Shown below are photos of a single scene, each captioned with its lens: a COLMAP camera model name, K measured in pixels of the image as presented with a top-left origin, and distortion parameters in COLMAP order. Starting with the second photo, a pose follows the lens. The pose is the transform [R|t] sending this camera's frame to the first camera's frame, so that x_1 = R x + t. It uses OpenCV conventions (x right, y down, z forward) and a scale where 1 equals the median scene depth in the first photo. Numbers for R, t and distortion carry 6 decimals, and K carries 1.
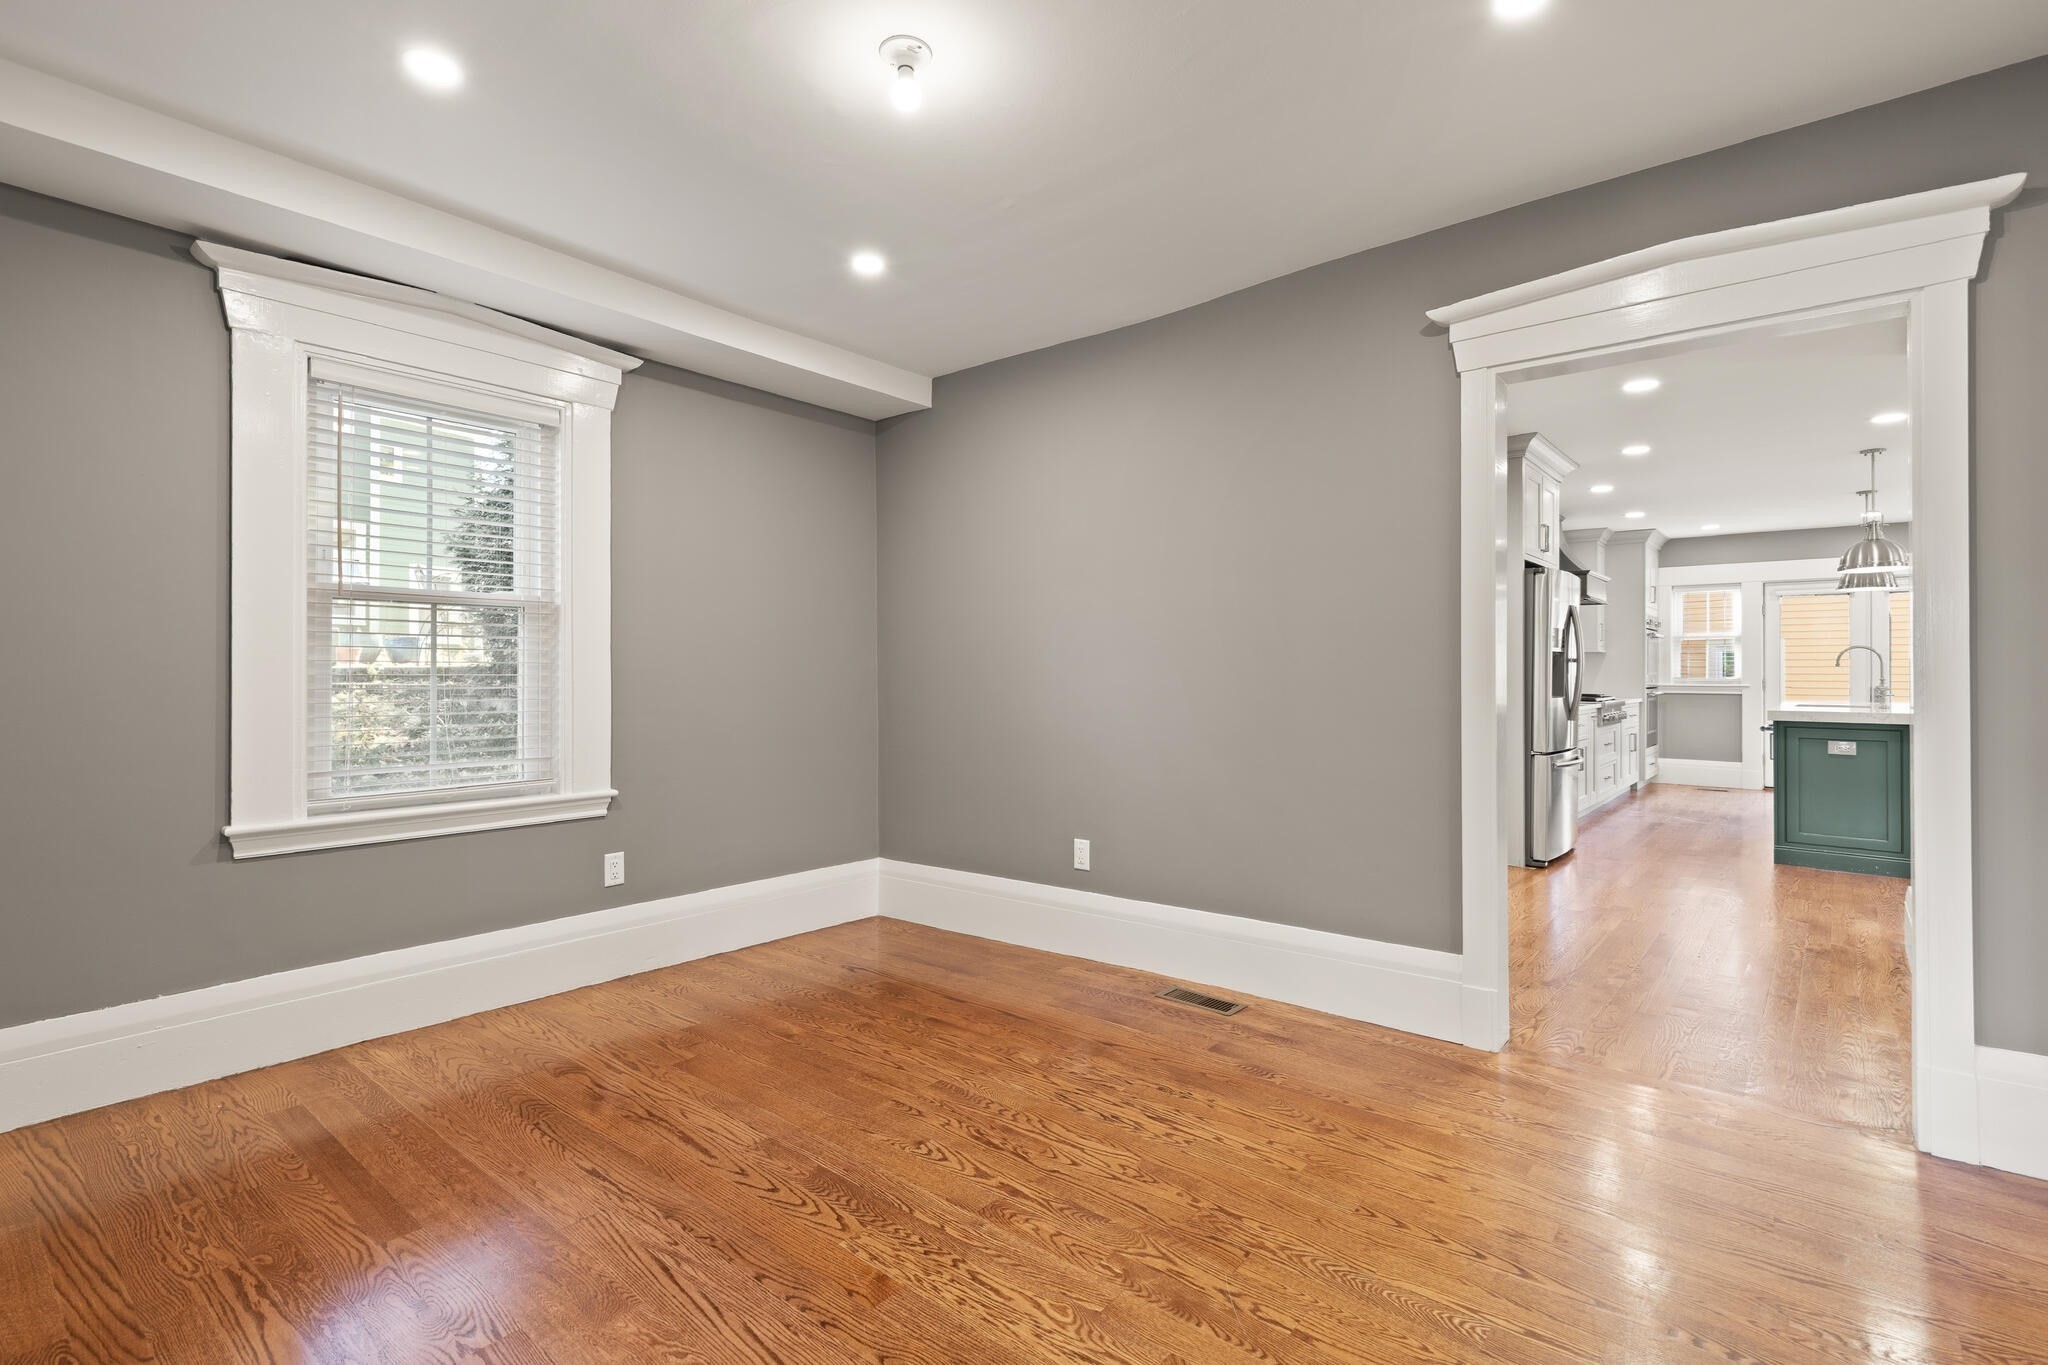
lens RADIAL K [[960.9, 0, 1030.1], [0, 960.9, 683.0], [0, 0, 1]] dist [-0.001752, -0.000422]
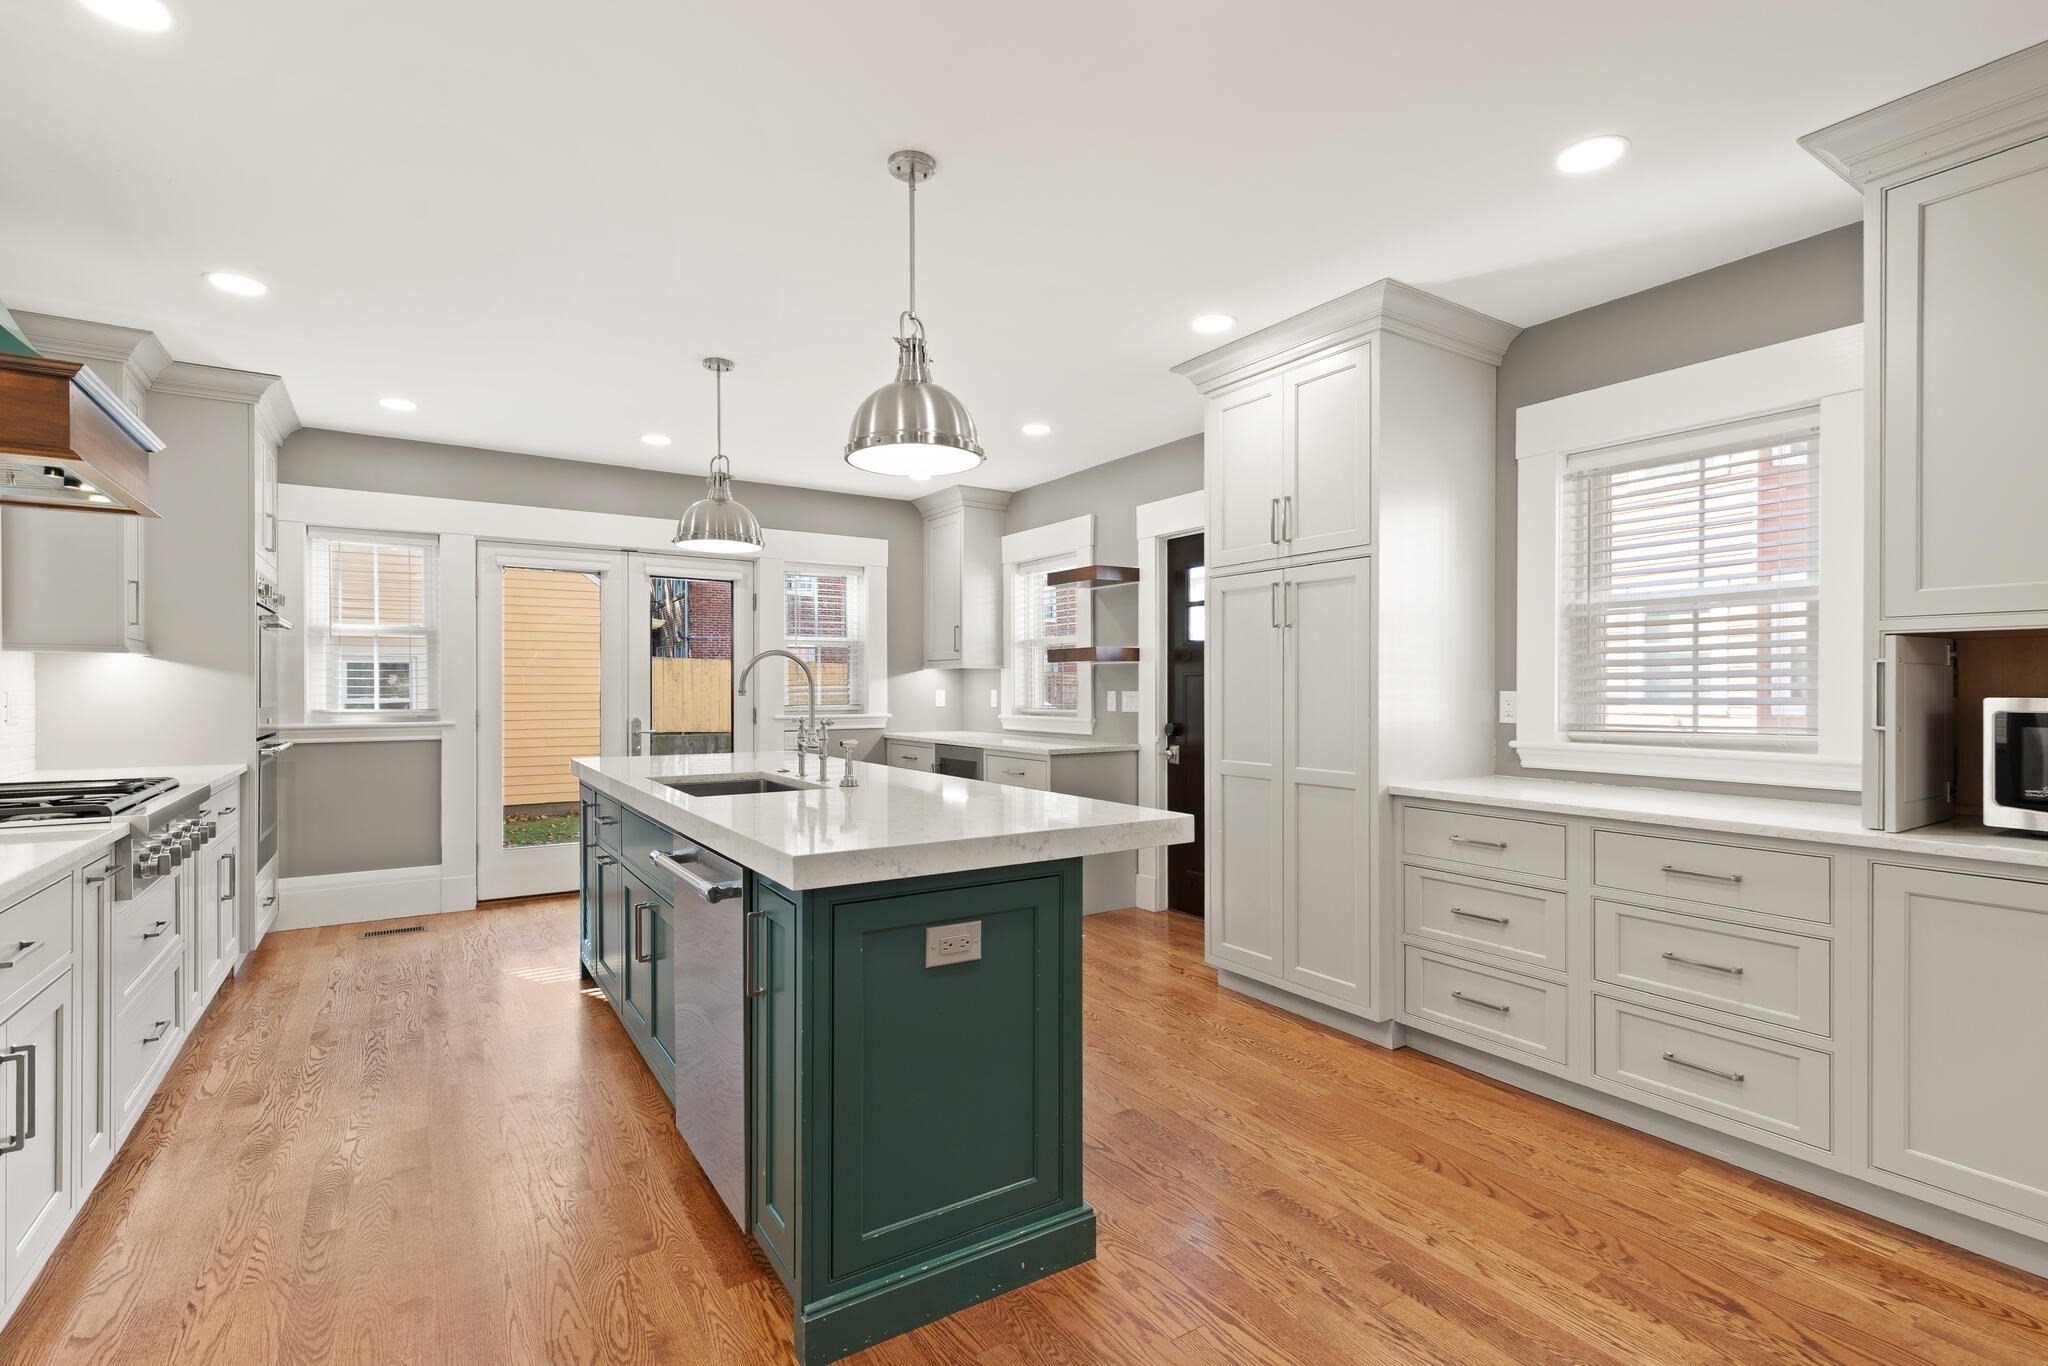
lens RADIAL K [[960.9, 0, 1030.1], [0, 960.9, 683.5], [0, 0, 1]] dist [-0.001752, -0.000422]
pose [[0.290250, 0.007173, 0.956924, 0.317068], [0.010173, 0.999892, -0.010580, -0.011484], [-0.956897, 0.012805, 0.290146, 0.521740]]
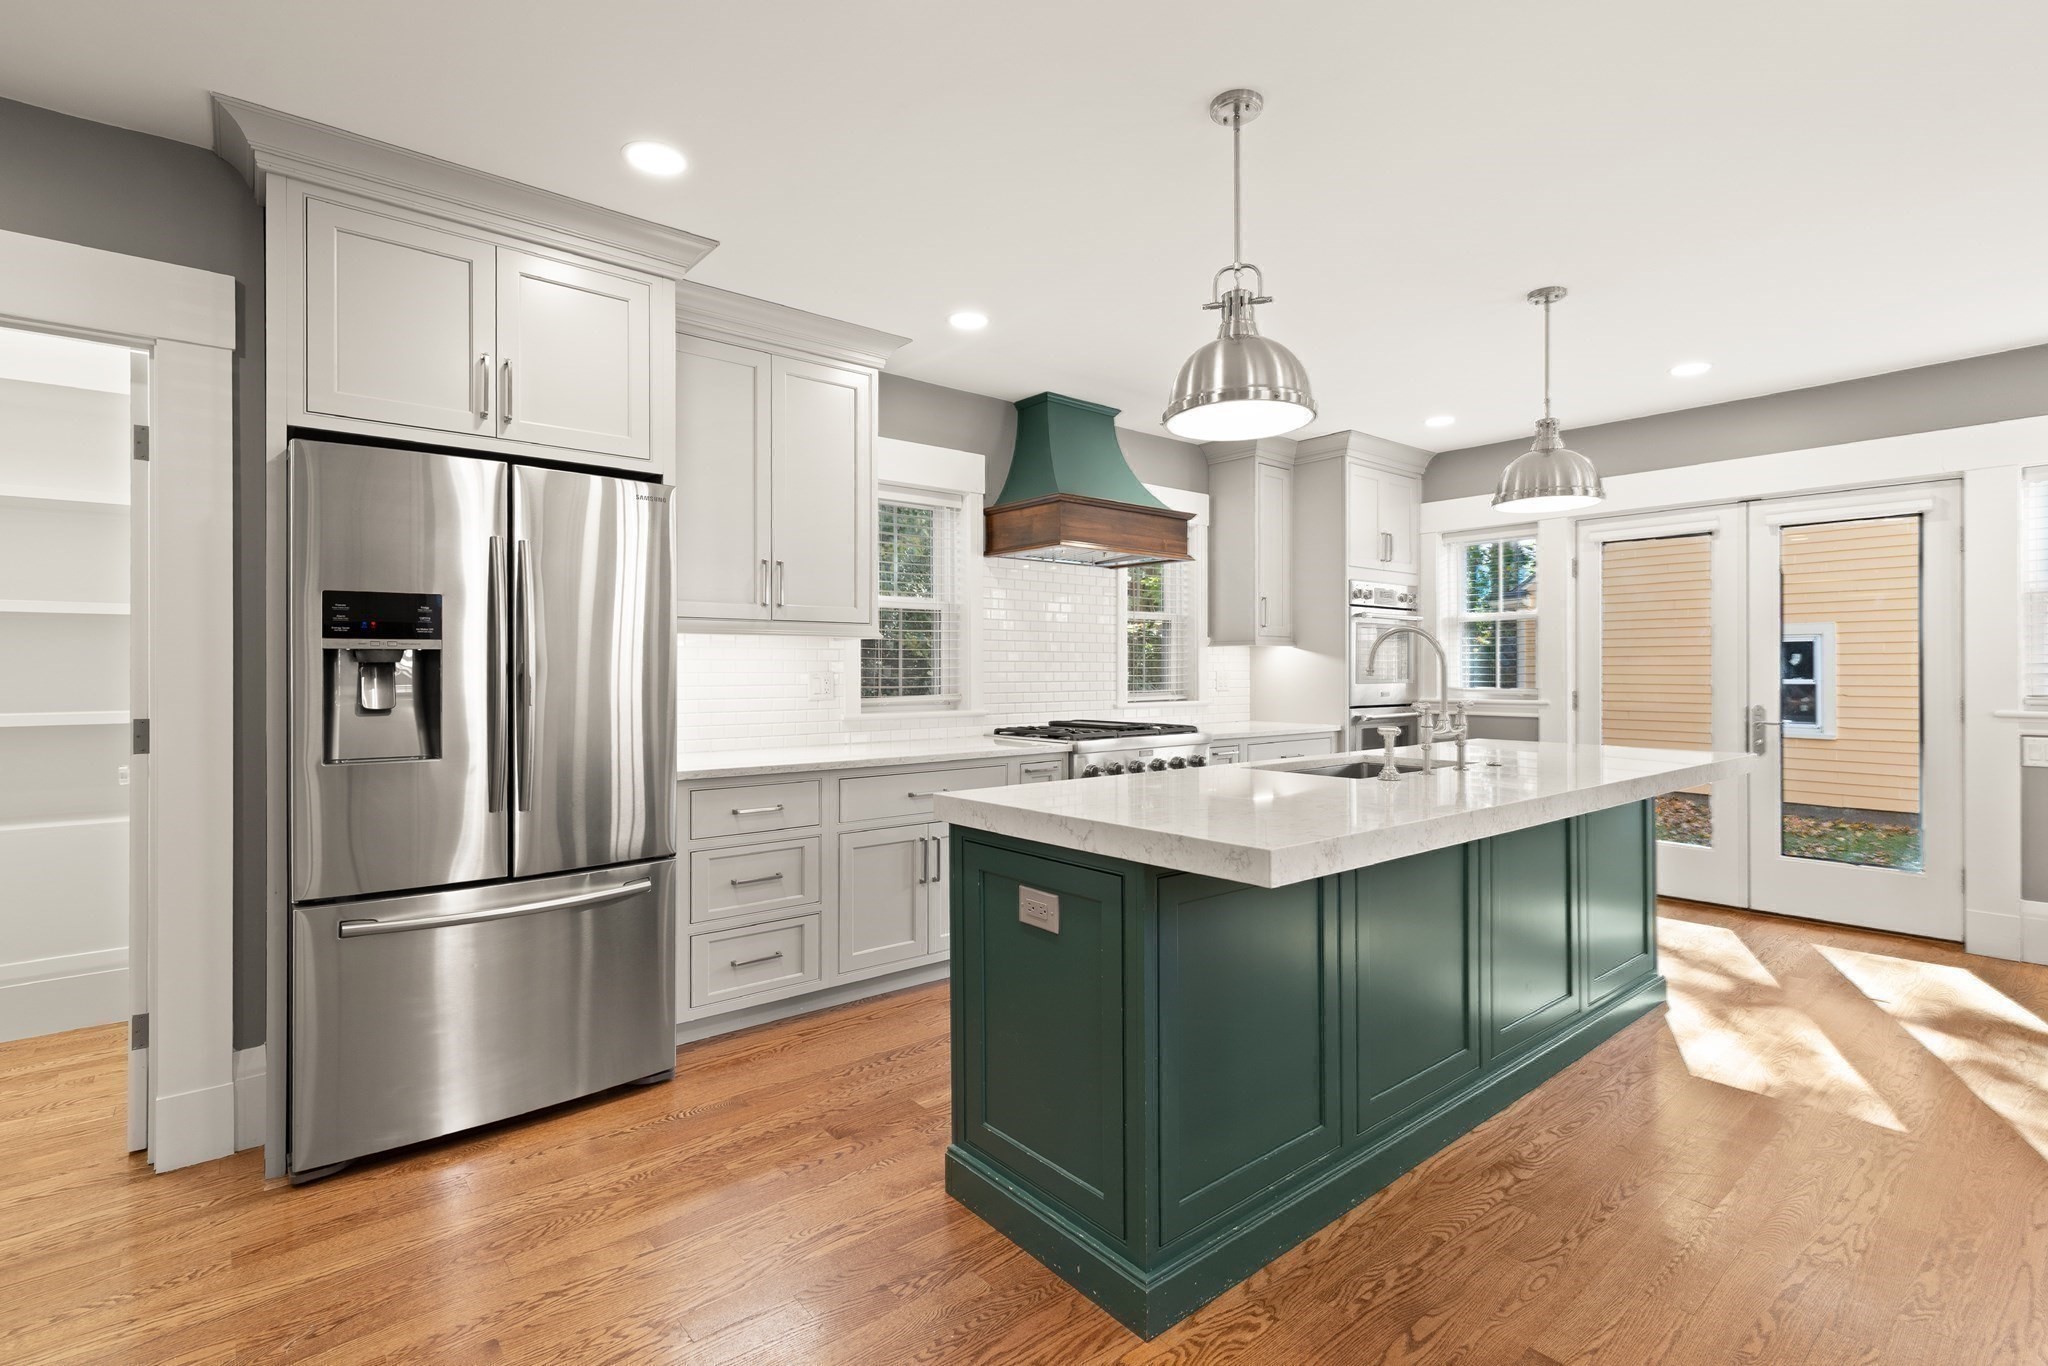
lens RADIAL K [[952.5, 0, 1021.1], [0, 952.5, 668.9], [0, 0, 1]] dist [0.013172, 0.000016]
pose [[0.984179, 0.001089, -0.177176, 0.537803], [-0.003237, 0.999925, -0.011832, -0.010192], [0.177150, 0.012218, 0.984108, 0.386783]]
